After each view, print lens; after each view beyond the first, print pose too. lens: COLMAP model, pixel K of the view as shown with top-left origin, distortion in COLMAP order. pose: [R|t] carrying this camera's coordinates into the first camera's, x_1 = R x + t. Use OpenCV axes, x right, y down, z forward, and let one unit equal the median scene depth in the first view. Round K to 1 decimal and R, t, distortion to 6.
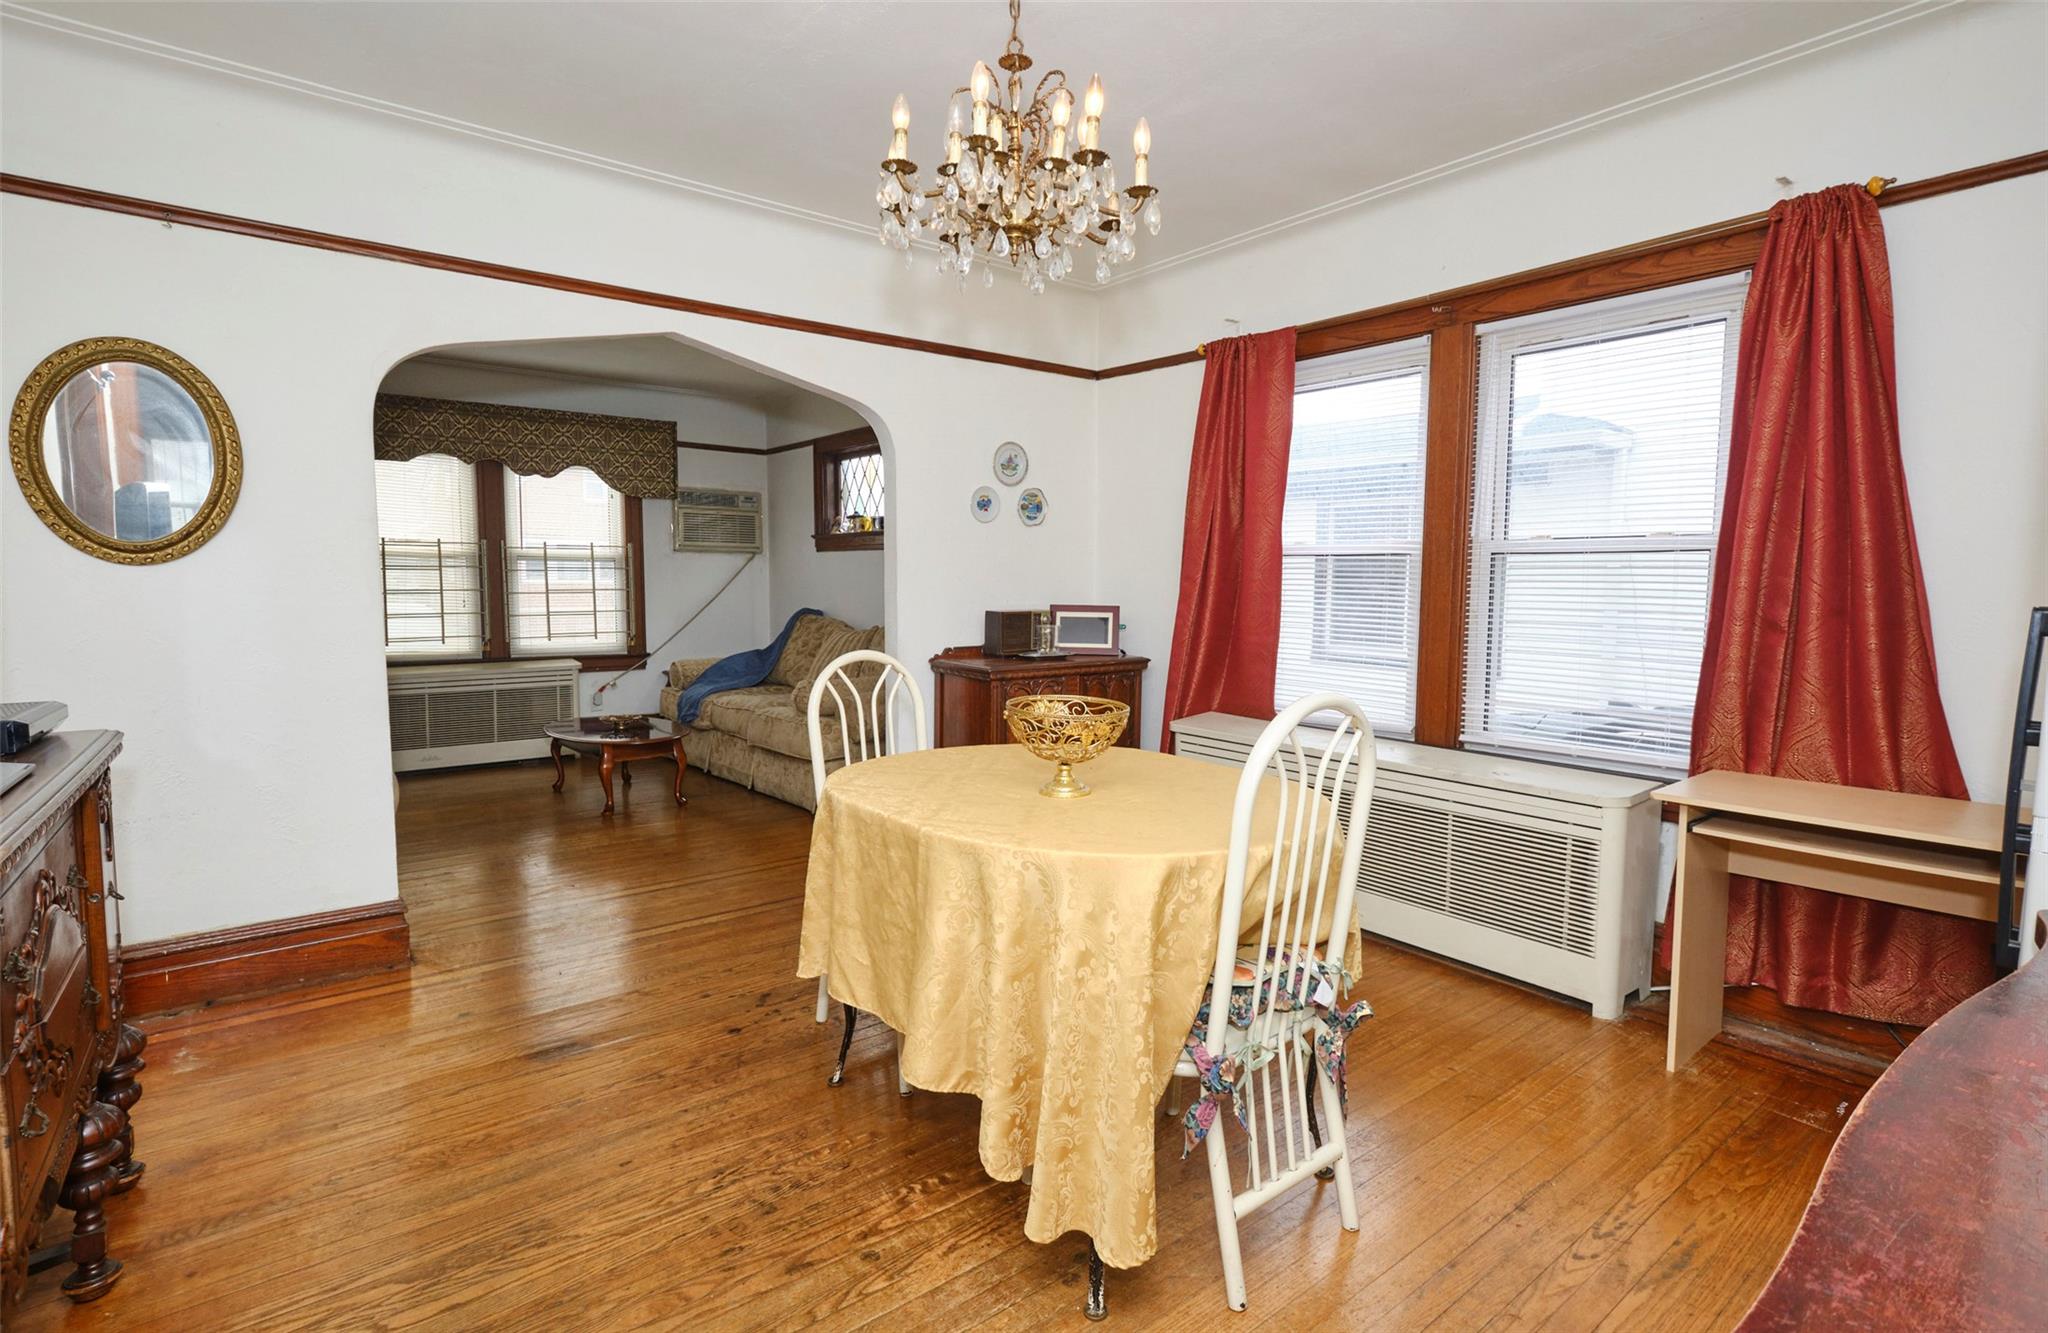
lens RADIAL K [[1003.5, 0, 1015.5], [0, 1003.5, 657.6], [0, 0, 1]] dist [0.033750, 0.000150]
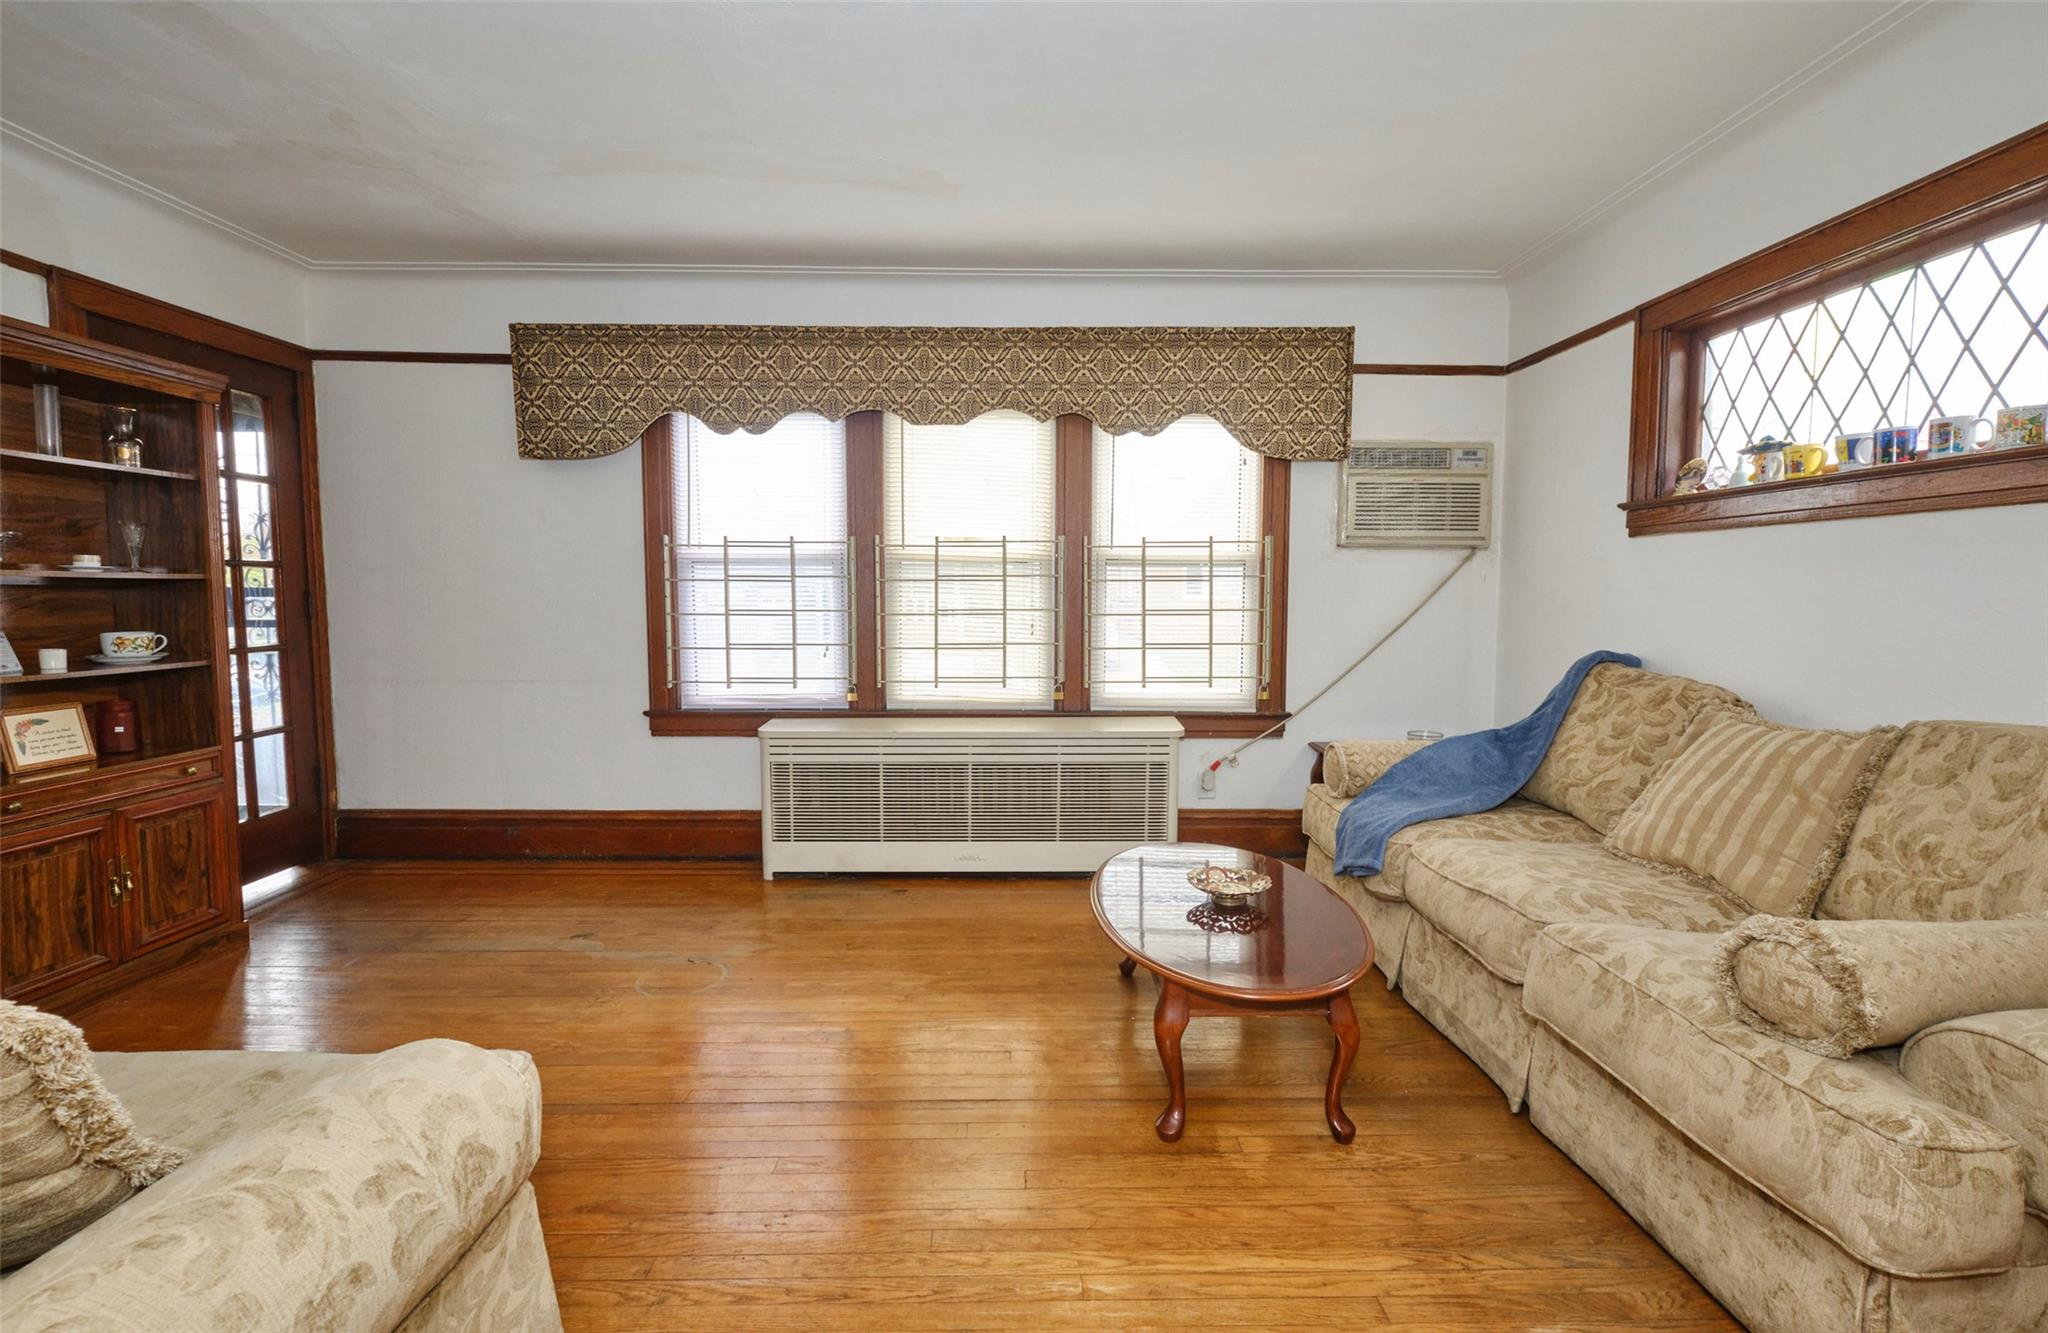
lens RADIAL K [[891.3, 0, 1026.2], [0, 891.3, 661.2], [0, 0, 1]] dist [0.001759, -0.001115]
pose [[0.802659, 0.043344, -0.594862, -0.179526], [-0.044996, 0.998914, 0.012071, -0.037586], [0.594739, 0.017078, 0.803738, 0.492082]]
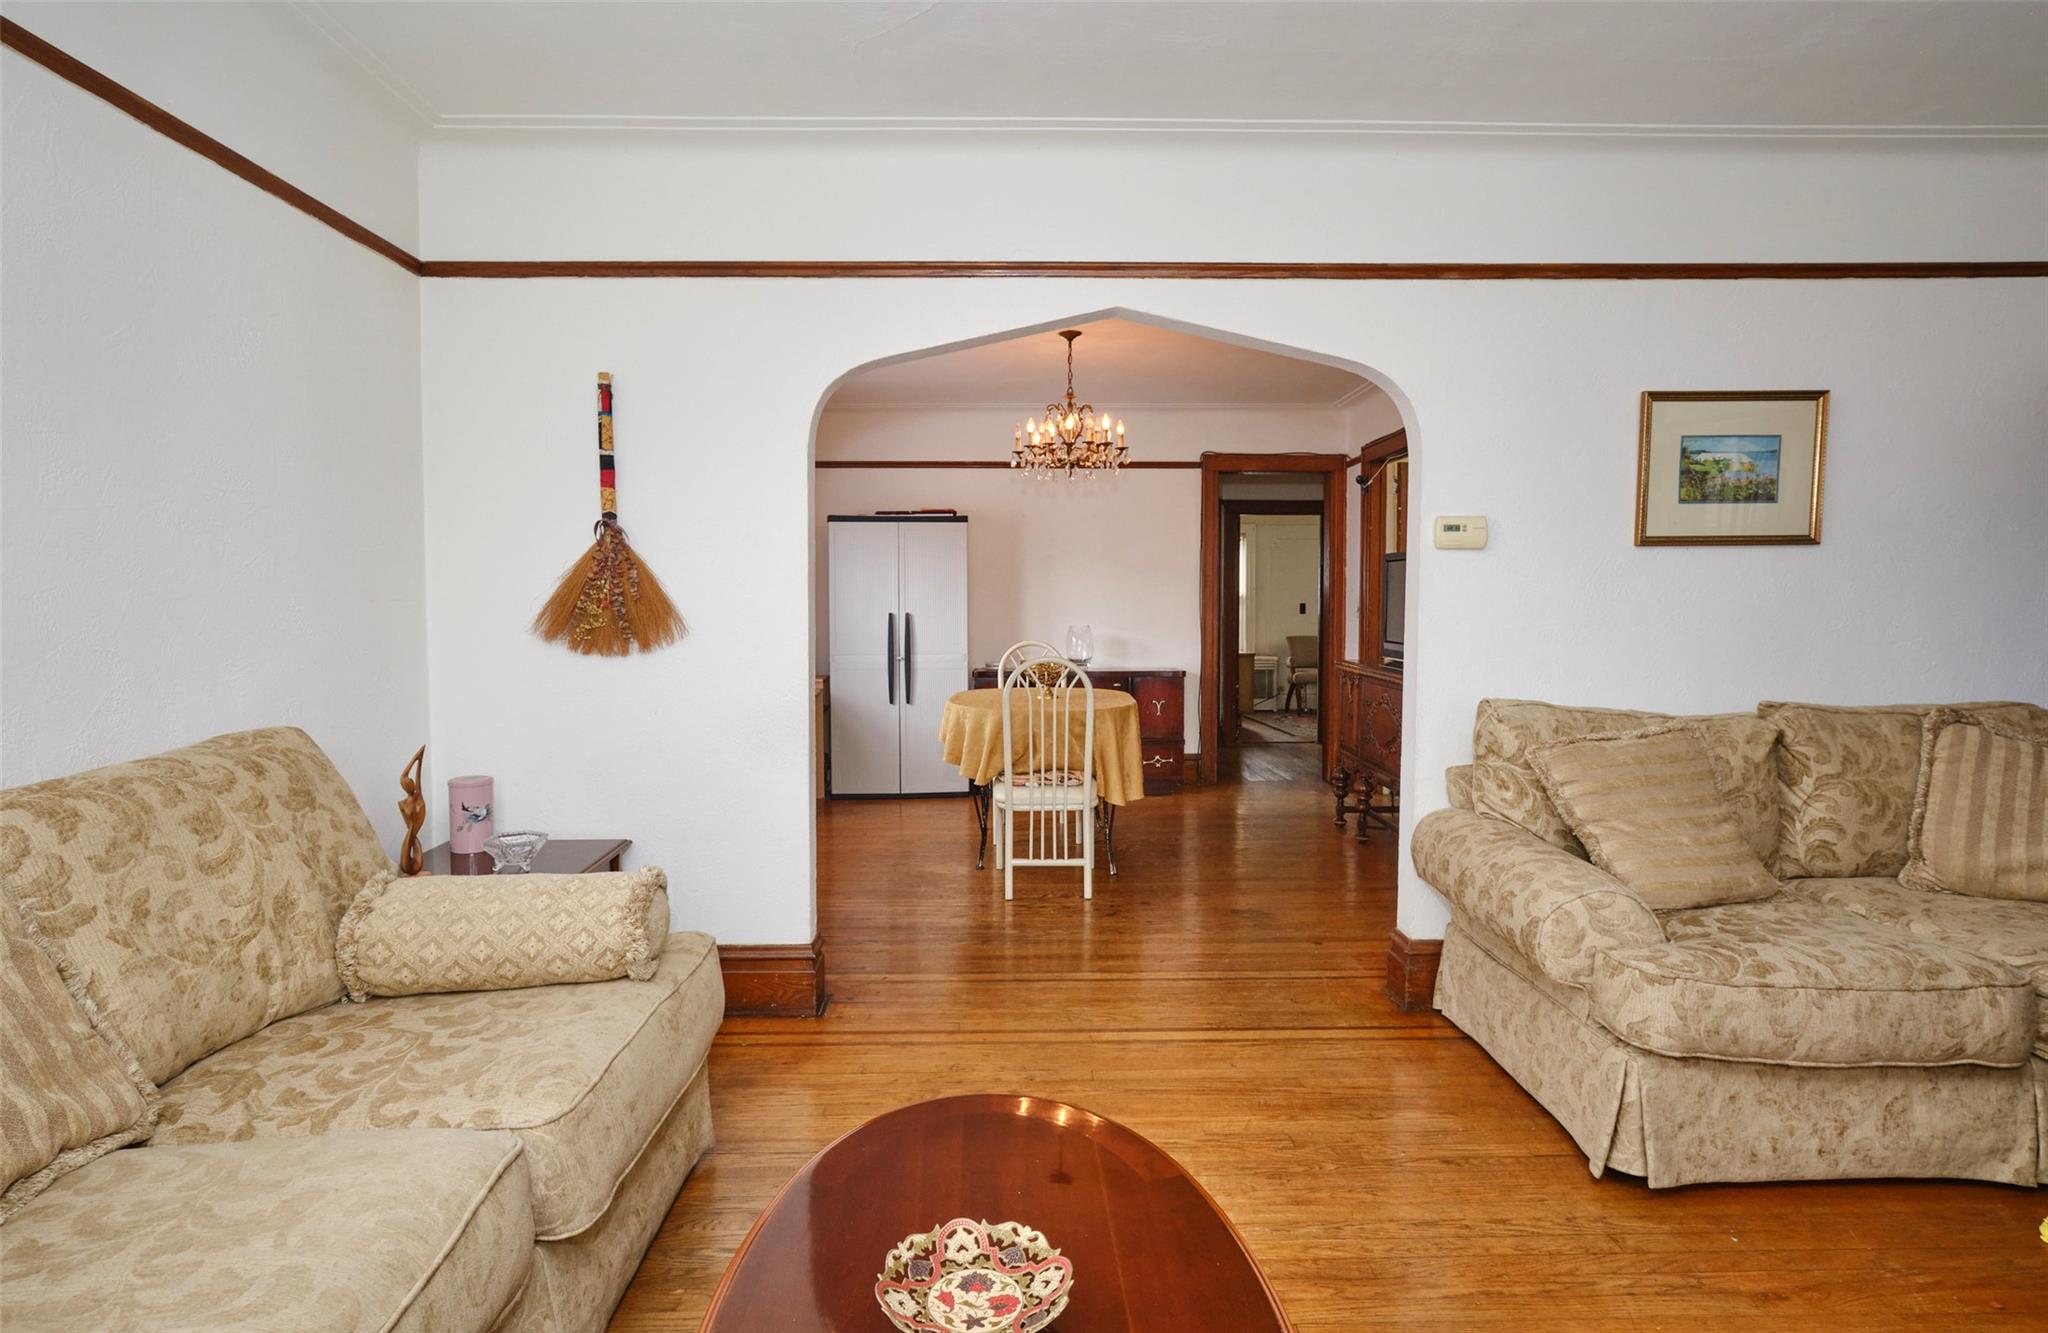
lens RADIAL K [[1038.5, 0, 1025.4], [0, 1038.5, 658.6], [0, 0, 1]] dist [-0.002329, -0.000133]
pose [[-0.803931, -0.031701, 0.593877, -0.421165], [0.044555, 0.992562, 0.113297, -0.073090], [-0.593051, 0.117543, -0.796539, 0.928455]]
